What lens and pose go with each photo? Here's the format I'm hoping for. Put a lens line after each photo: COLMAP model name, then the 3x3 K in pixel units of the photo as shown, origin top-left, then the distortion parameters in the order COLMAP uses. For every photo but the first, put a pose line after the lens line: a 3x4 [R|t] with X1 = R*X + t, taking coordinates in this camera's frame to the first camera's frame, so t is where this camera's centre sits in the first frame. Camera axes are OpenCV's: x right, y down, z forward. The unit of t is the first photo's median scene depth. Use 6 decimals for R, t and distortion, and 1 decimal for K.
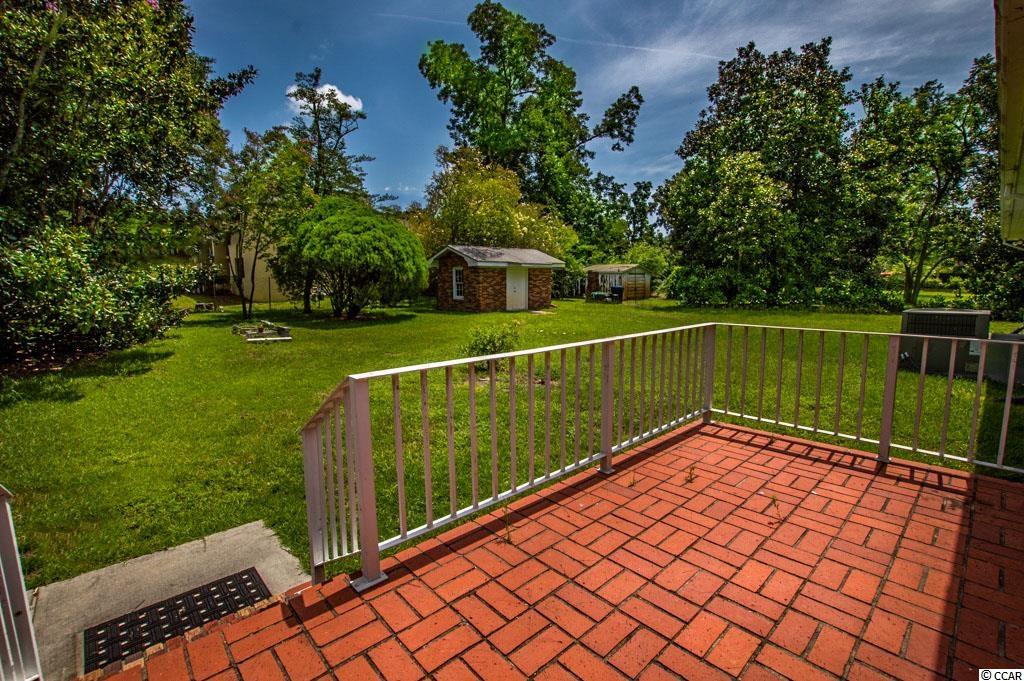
lens RADIAL K [[457.1, 0, 509.1], [0, 457.1, 345.0], [0, 0, 1]] dist [-0.027822, -0.000723]
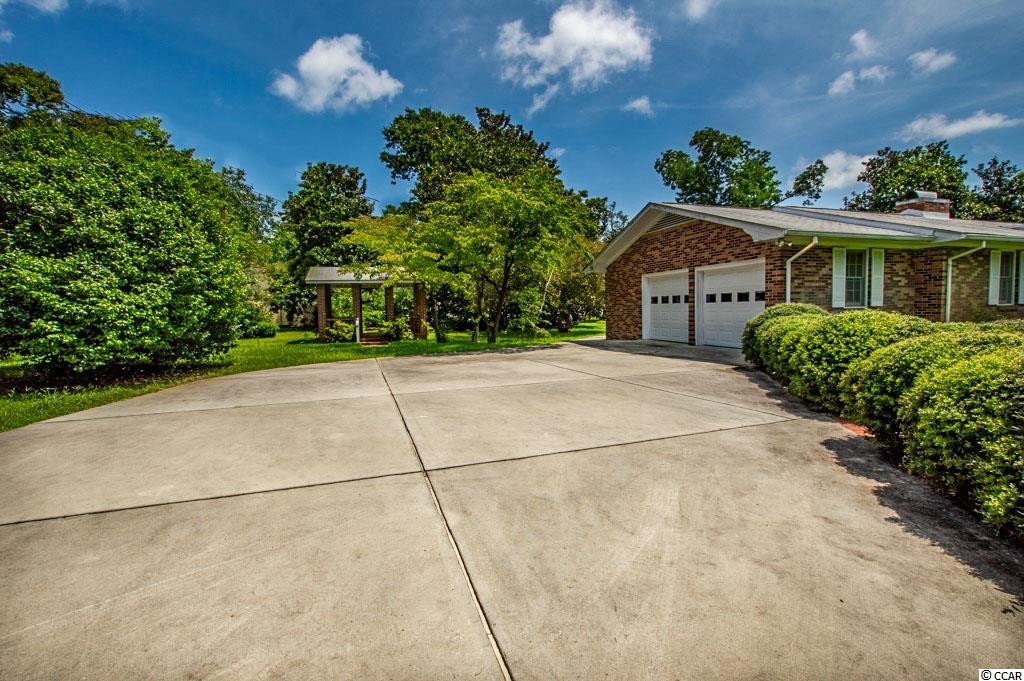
lens RADIAL K [[457.1, 0, 512.4], [0, 457.1, 341.9], [0, 0, 1]] dist [-0.027822, -0.000723]
pose [[0.901508, 0.010769, -0.432628, 0.036977], [-0.034275, 0.998327, -0.046570, 0.063333], [0.431402, 0.056812, 0.900369, -0.553183]]
